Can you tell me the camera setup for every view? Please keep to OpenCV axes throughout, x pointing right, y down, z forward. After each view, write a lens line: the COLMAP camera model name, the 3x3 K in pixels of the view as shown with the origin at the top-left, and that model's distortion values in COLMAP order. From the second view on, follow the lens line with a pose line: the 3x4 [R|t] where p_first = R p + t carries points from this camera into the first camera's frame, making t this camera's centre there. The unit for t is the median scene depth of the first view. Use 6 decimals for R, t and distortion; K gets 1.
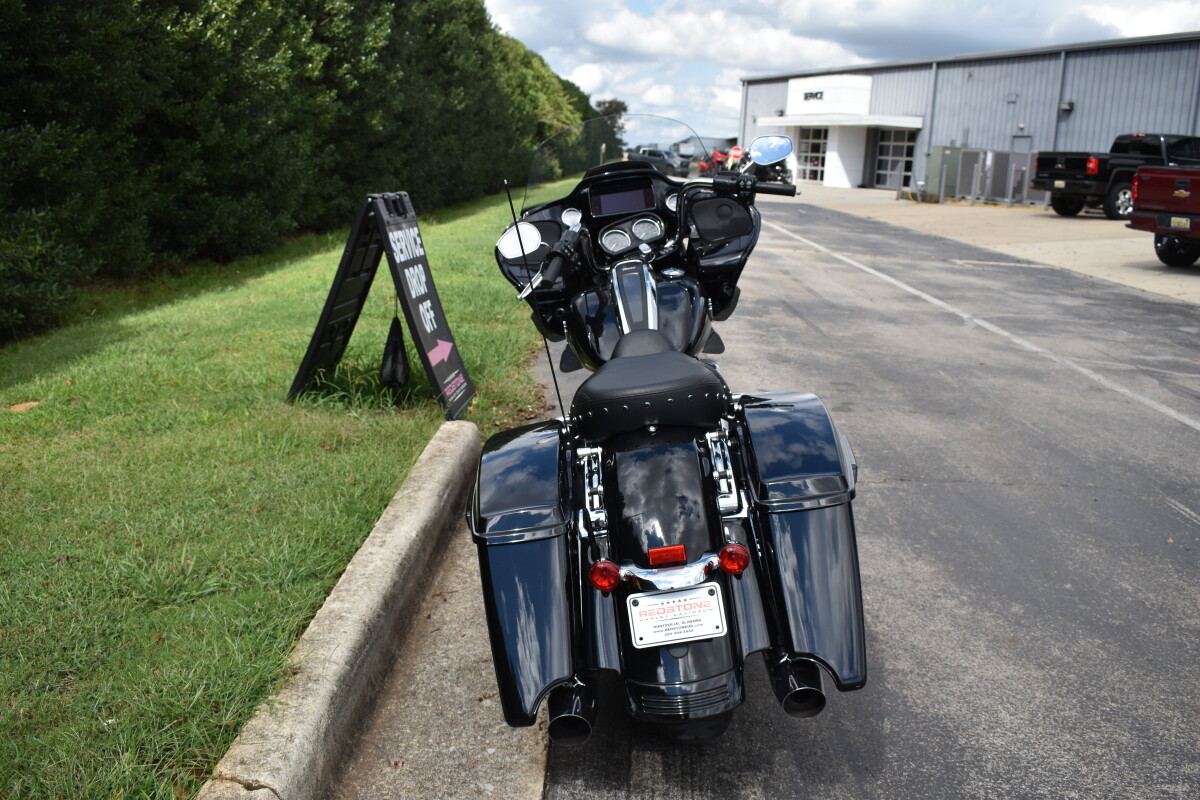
lens RADIAL K [[1142.9, 0, 598.7], [0, 1142.9, 399.0], [0, 0, 1]] dist [-0.062547, 0.000000]
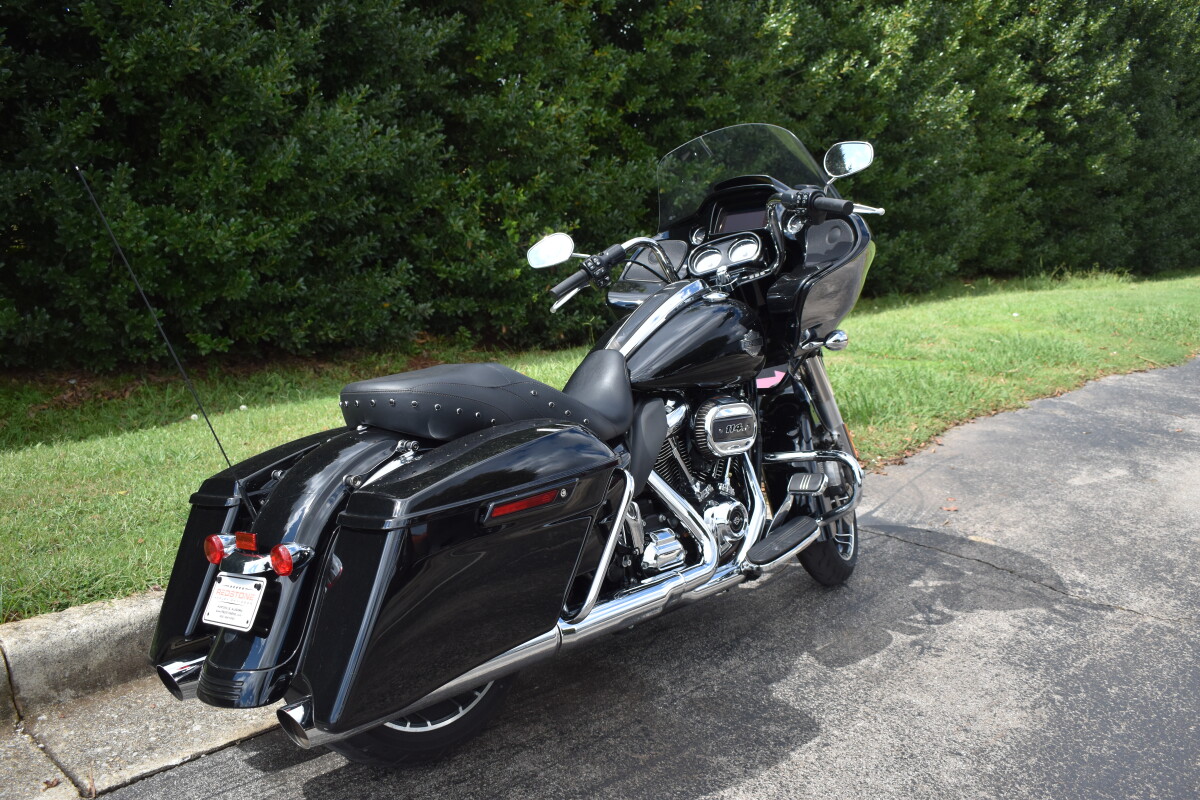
lens RADIAL K [[1142.9, 0, 599.7], [0, 1142.9, 400.4], [0, 0, 1]] dist [-0.062547, 0.000000]
pose [[0.766525, 0.123673, -0.630194, 0.105738], [-0.149960, 0.988624, 0.011612, -0.004457], [0.624461, 0.085603, 0.776351, 0.051177]]
